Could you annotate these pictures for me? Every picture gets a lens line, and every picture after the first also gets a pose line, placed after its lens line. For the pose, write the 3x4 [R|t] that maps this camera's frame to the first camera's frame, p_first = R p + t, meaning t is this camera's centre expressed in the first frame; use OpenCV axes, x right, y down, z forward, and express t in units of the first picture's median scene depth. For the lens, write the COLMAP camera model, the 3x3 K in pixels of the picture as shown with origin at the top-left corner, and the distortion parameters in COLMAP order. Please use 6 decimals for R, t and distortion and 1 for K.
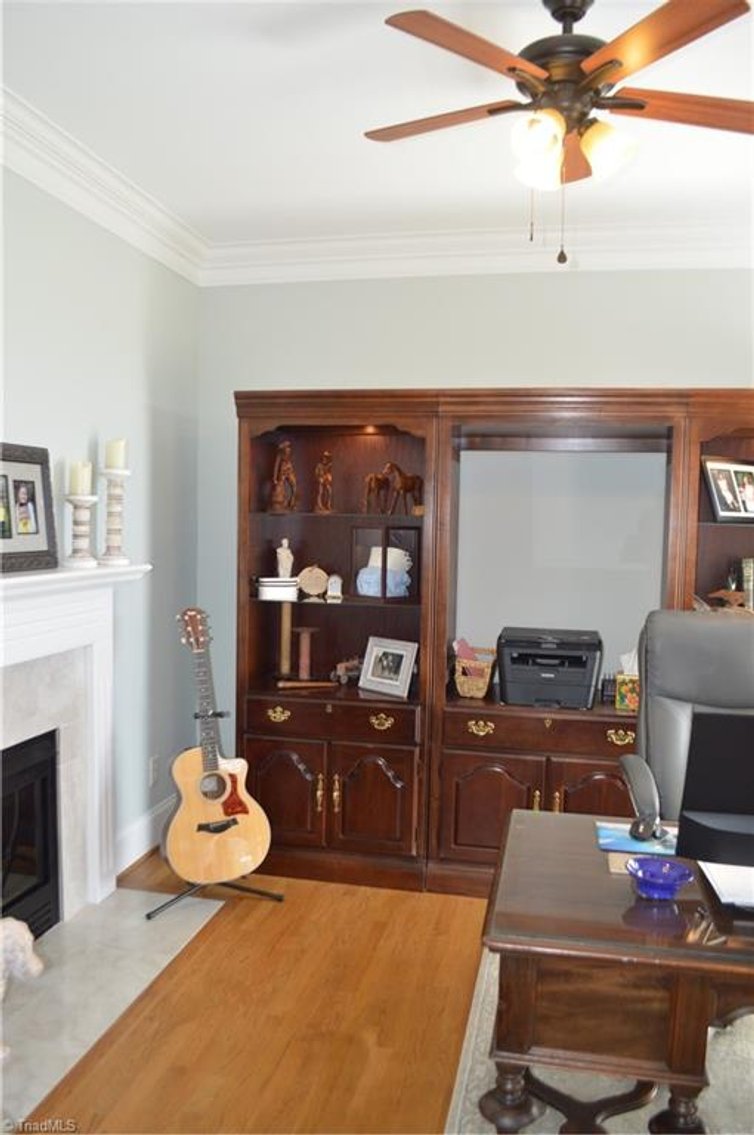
lens RADIAL K [[921.5, 0, 373.0], [0, 921.5, 571.4], [0, 0, 1]] dist [-0.082749, 0.010725]
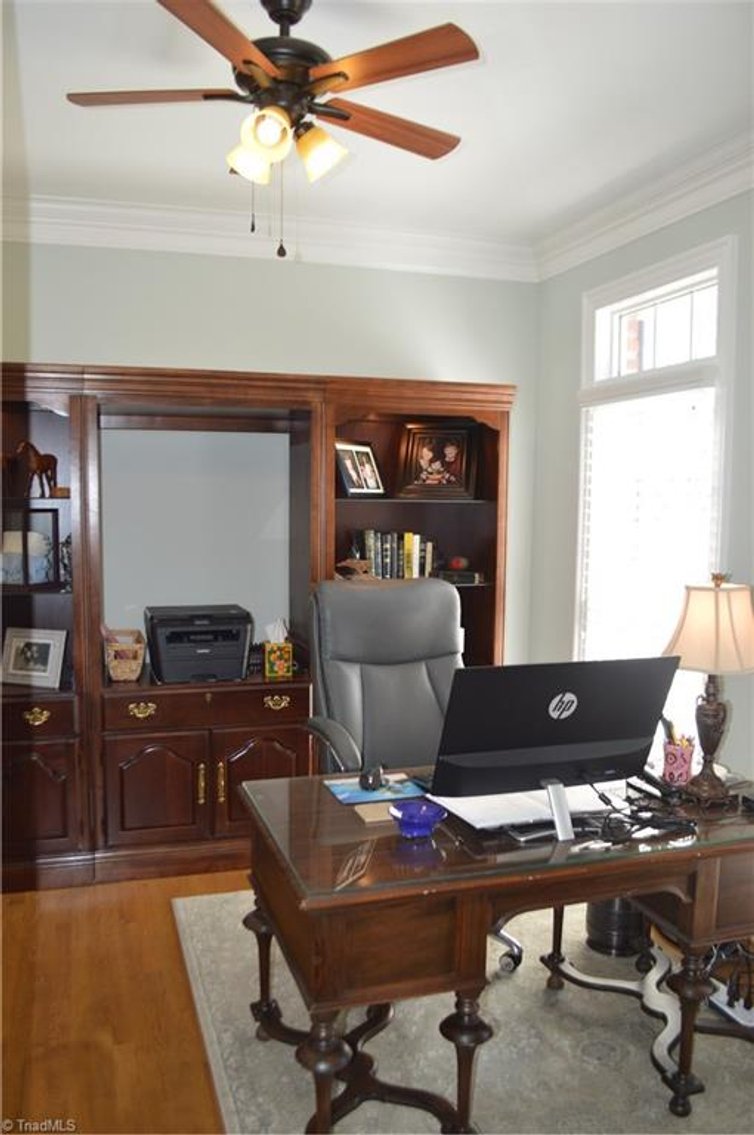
lens RADIAL K [[921.5, 0, 353.7], [0, 921.5, 568.5], [0, 0, 1]] dist [-0.082749, 0.010725]
pose [[0.867357, -0.054201, 0.494727, -0.172473], [0.040675, 0.998447, 0.038074, -0.011359], [-0.496022, -0.012901, 0.868214, 0.028176]]
